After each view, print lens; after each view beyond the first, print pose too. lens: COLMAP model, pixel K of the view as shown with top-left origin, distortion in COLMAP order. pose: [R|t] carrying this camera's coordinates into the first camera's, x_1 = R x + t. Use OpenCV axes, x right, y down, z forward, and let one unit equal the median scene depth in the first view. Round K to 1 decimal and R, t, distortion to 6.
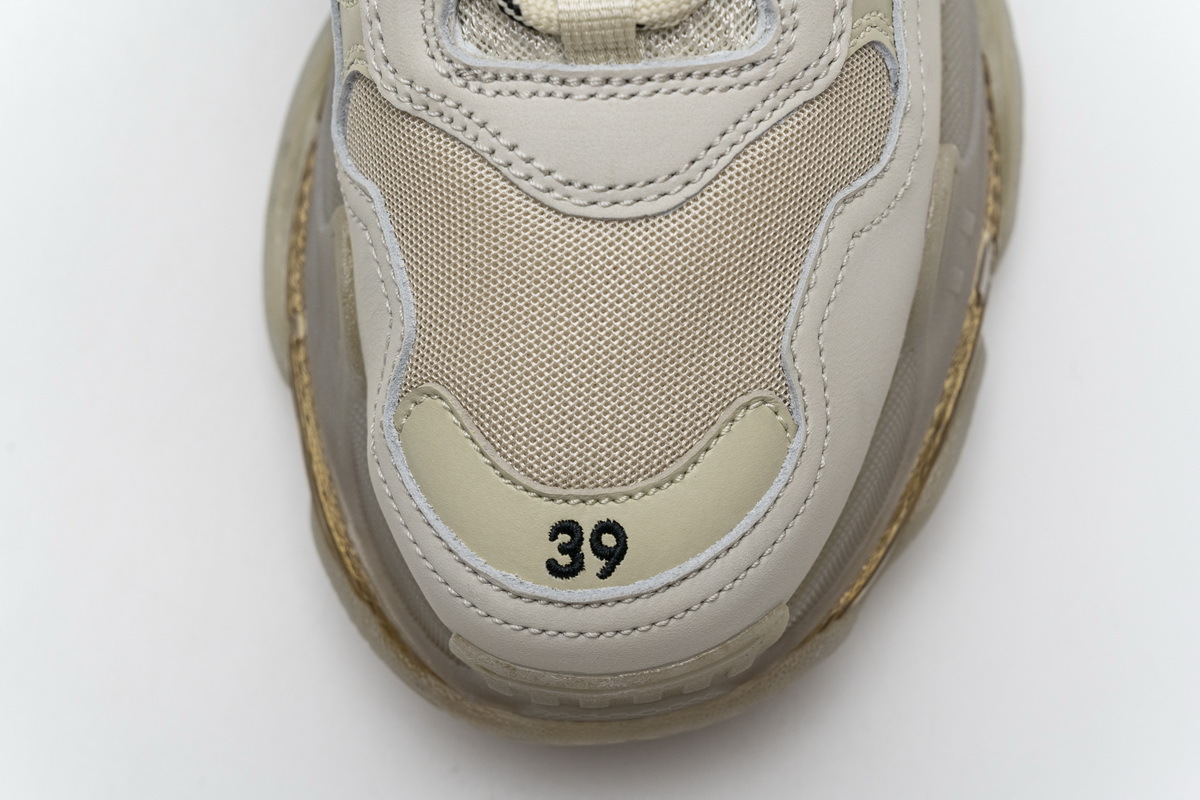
lens RADIAL K [[2413.5, 0, 602.0], [0, 2413.5, 400.1], [0, 0, 1]] dist [0.089586, 0.000000]
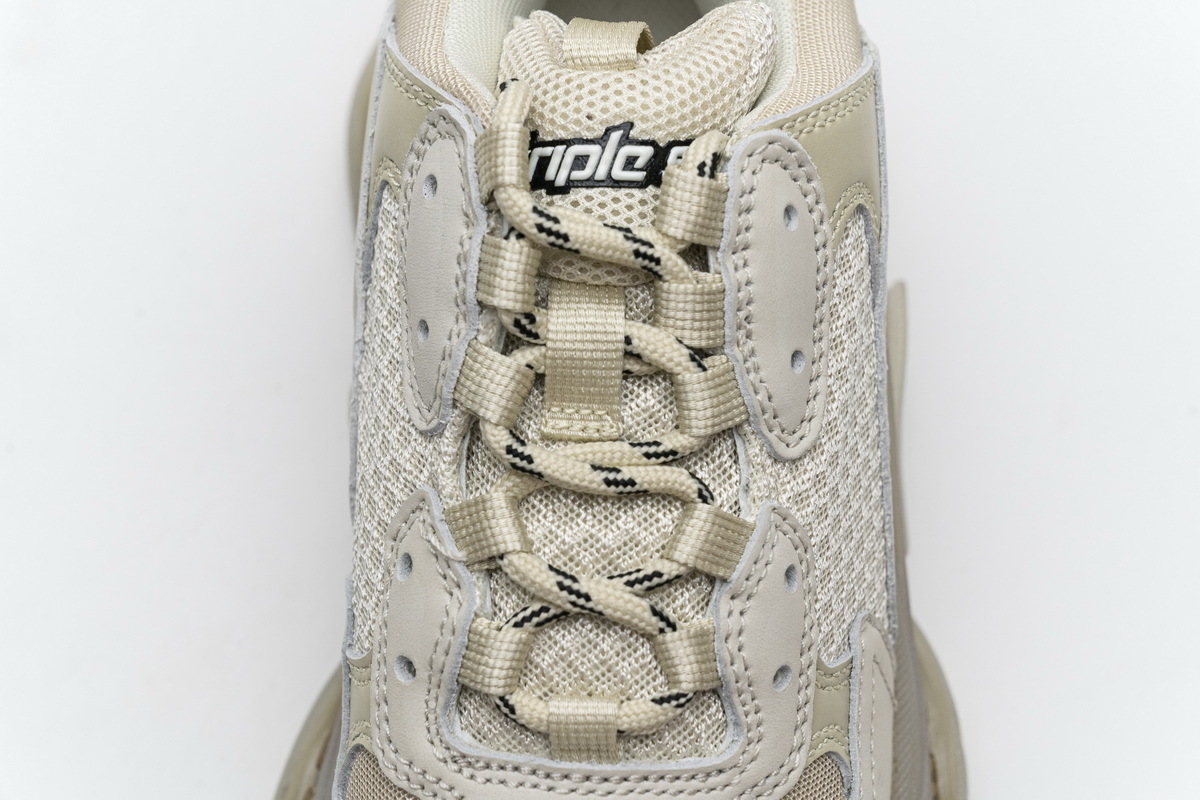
lens RADIAL K [[2413.5, 0, 599.0], [0, 2413.5, 400.2], [0, 0, 1]] dist [0.089586, 0.000000]
pose [[0.997131, 0.075627, 0.003330, -0.009343], [-0.073018, 0.972478, -0.221256, -0.055045], [-0.019972, 0.220378, 0.975210, -0.116578]]
